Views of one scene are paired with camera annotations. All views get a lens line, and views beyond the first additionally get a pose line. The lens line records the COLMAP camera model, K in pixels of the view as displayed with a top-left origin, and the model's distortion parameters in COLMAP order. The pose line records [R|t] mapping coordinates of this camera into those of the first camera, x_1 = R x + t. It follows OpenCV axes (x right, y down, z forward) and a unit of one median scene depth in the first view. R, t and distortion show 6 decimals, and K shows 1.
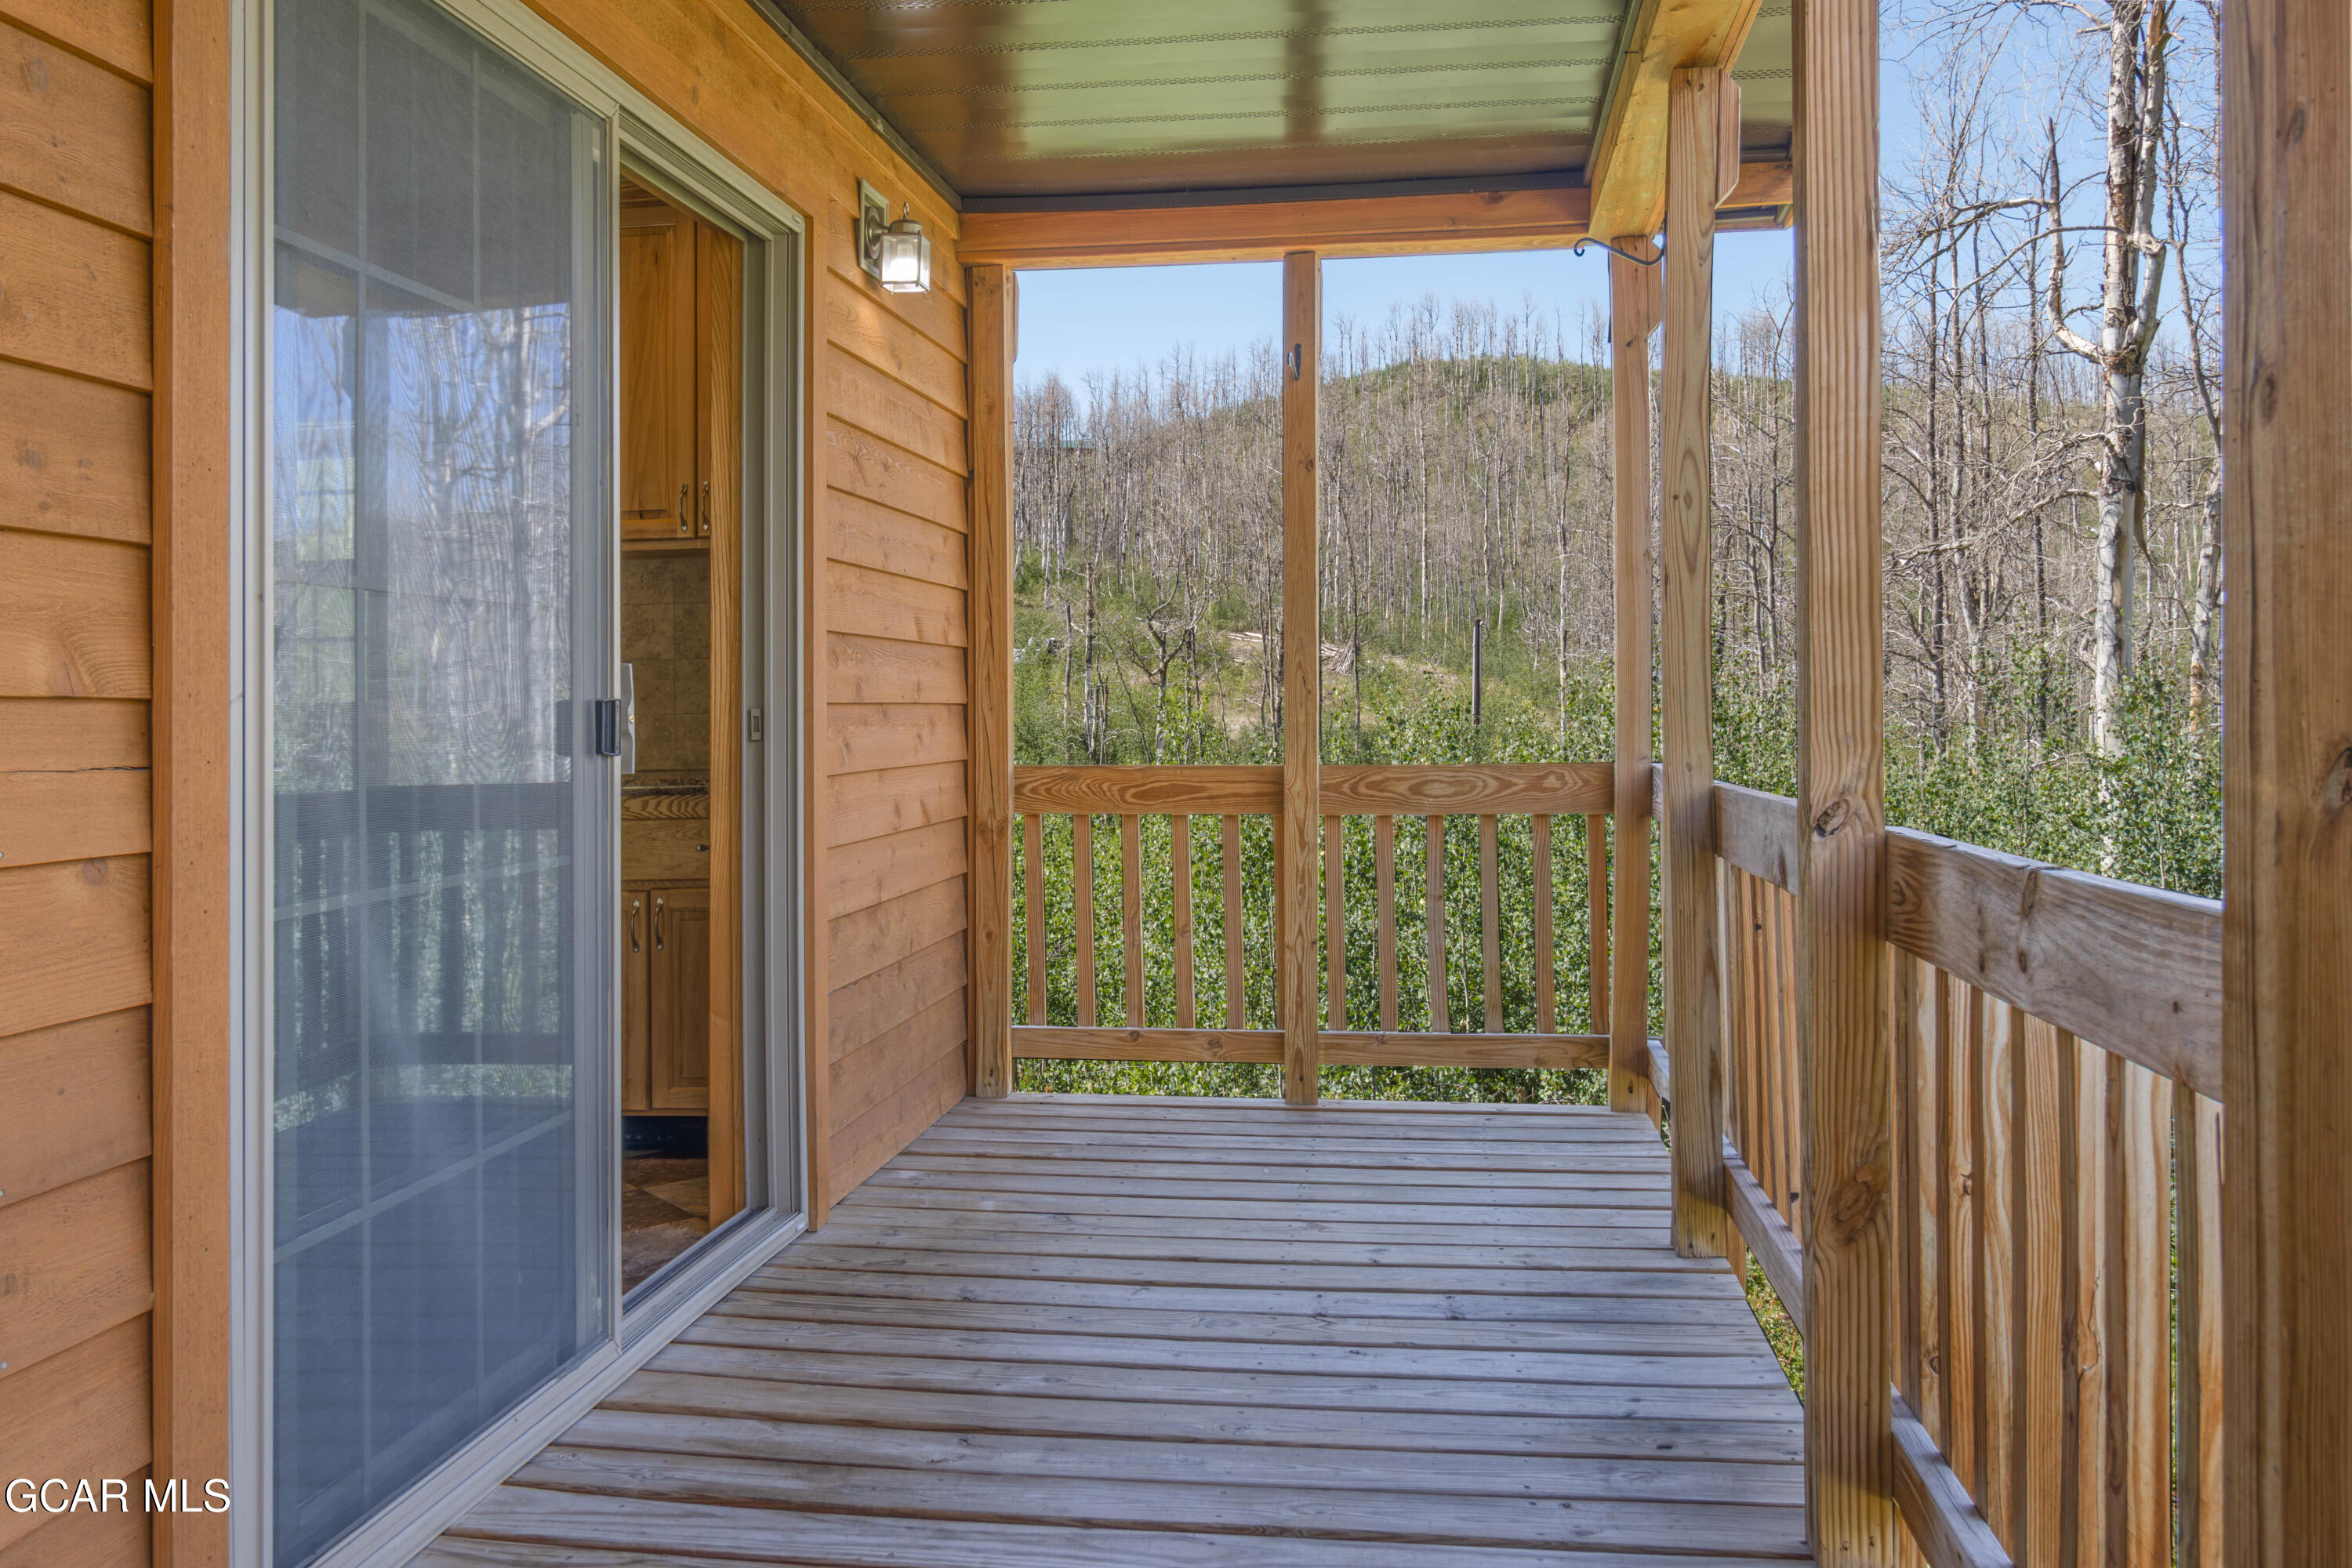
lens RADIAL K [[1853.8, 0, 1172.3], [0, 1853.8, 650.3], [0, 0, 1]] dist [0.002726, 0.000610]
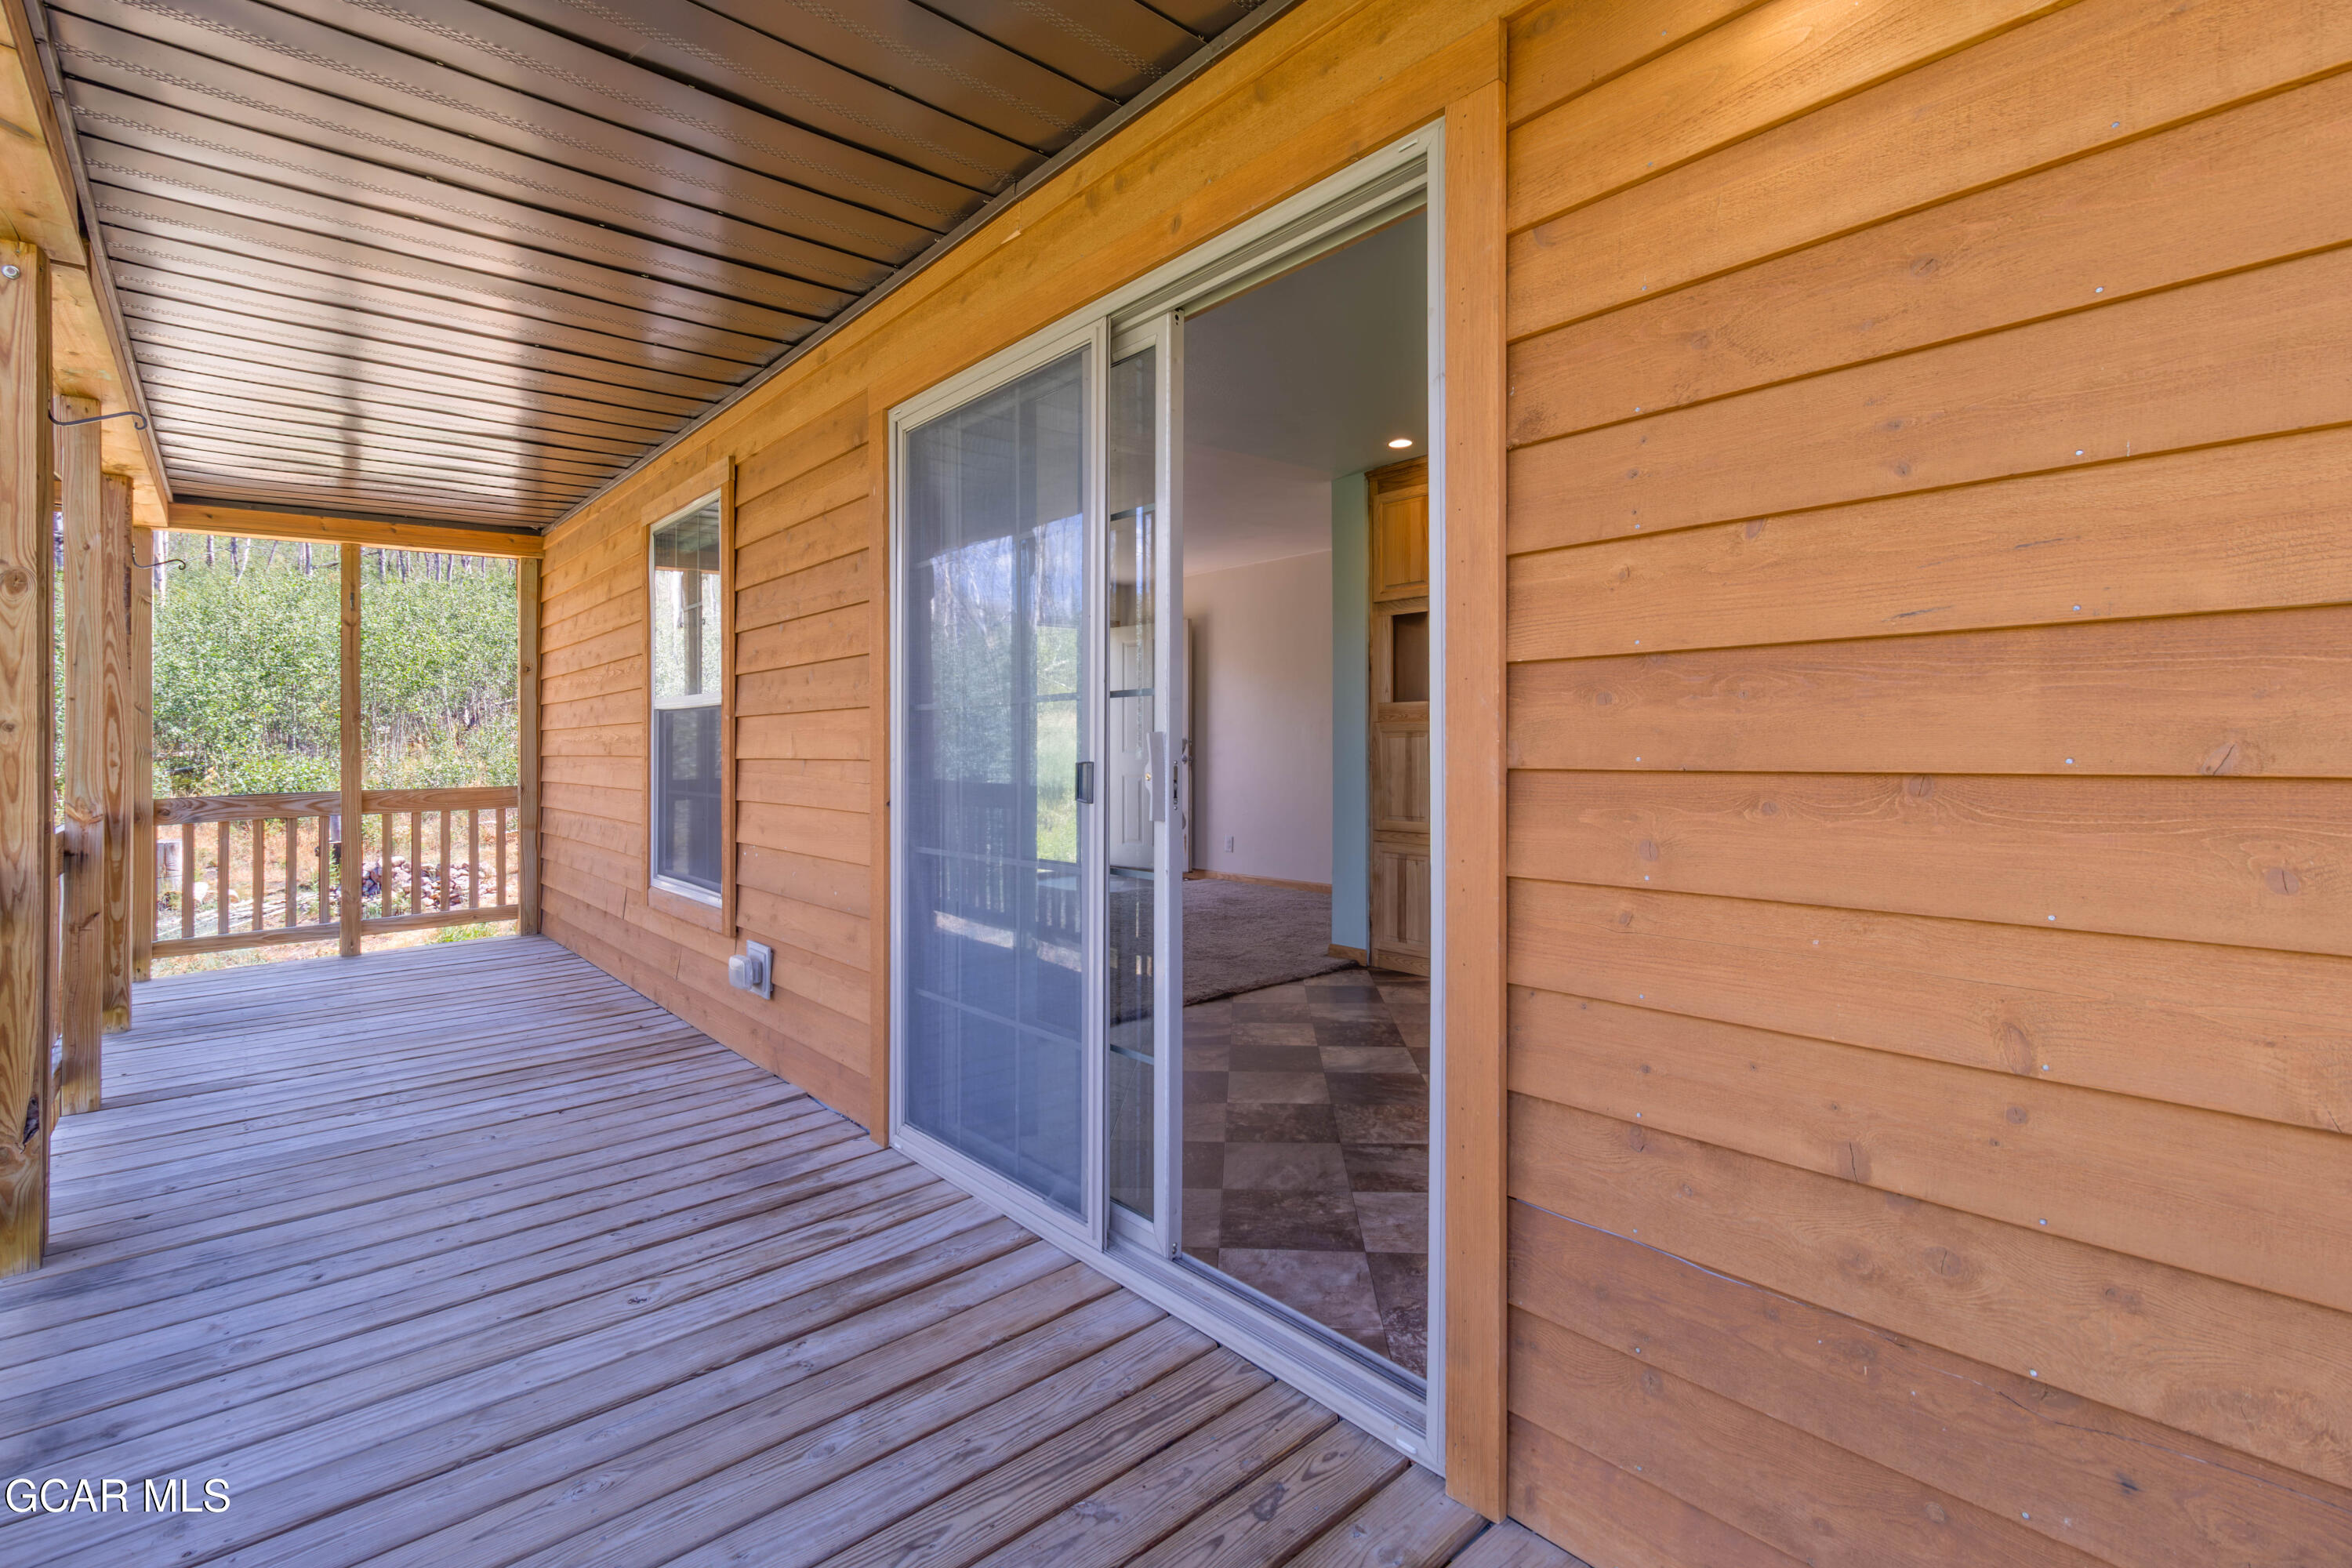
lens RADIAL K [[1075.0, 0, 1165.4], [0, 1075.0, 723.7], [0, 0, 1]] dist [-0.001322, -0.000104]
pose [[-0.653774, 0.010368, -0.756619, 0.153692], [0.044137, 0.998726, -0.024452, 0.012601], [0.755402, -0.049381, -0.653398, 0.940456]]
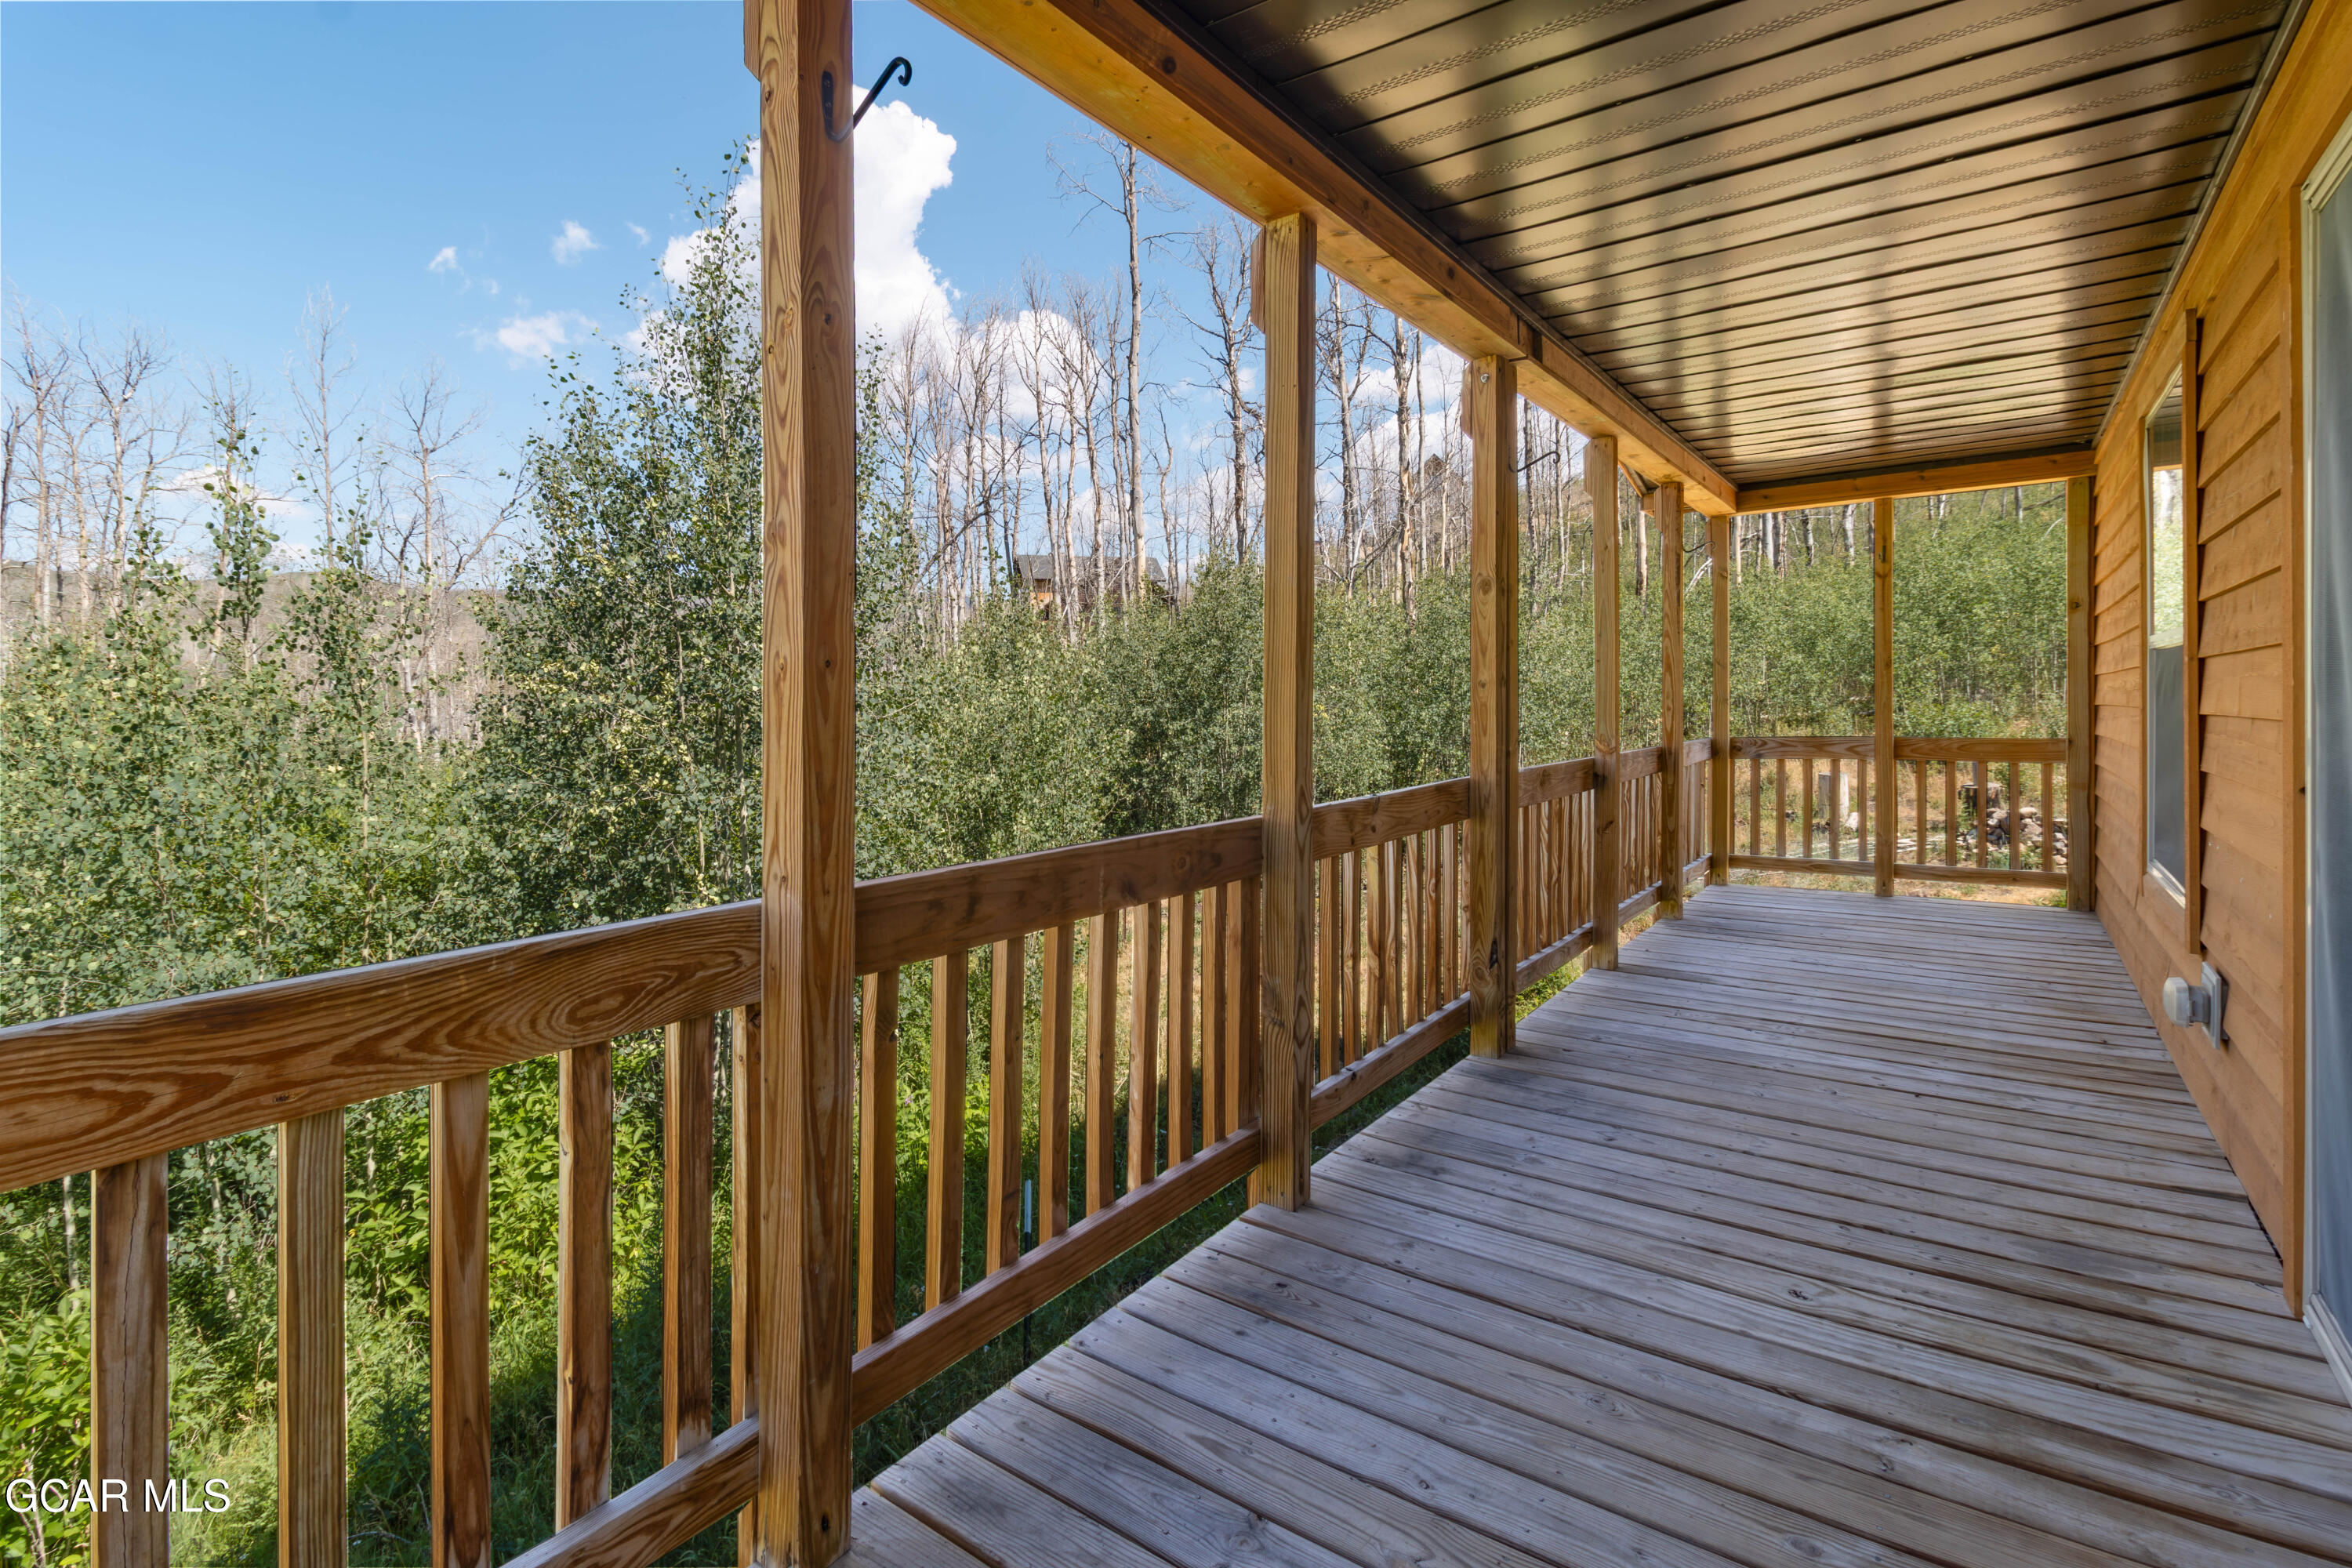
lens RADIAL K [[1099.4, 0, 1178.7], [0, 1099.4, 685.9], [0, 0, 1]] dist [-0.001358, -0.000303]
pose [[-0.885175, 0.031320, 0.464204, -0.033952], [0.009636, 0.998752, -0.049012, 0.013310], [-0.465159, -0.038911, -0.884371, 0.971446]]
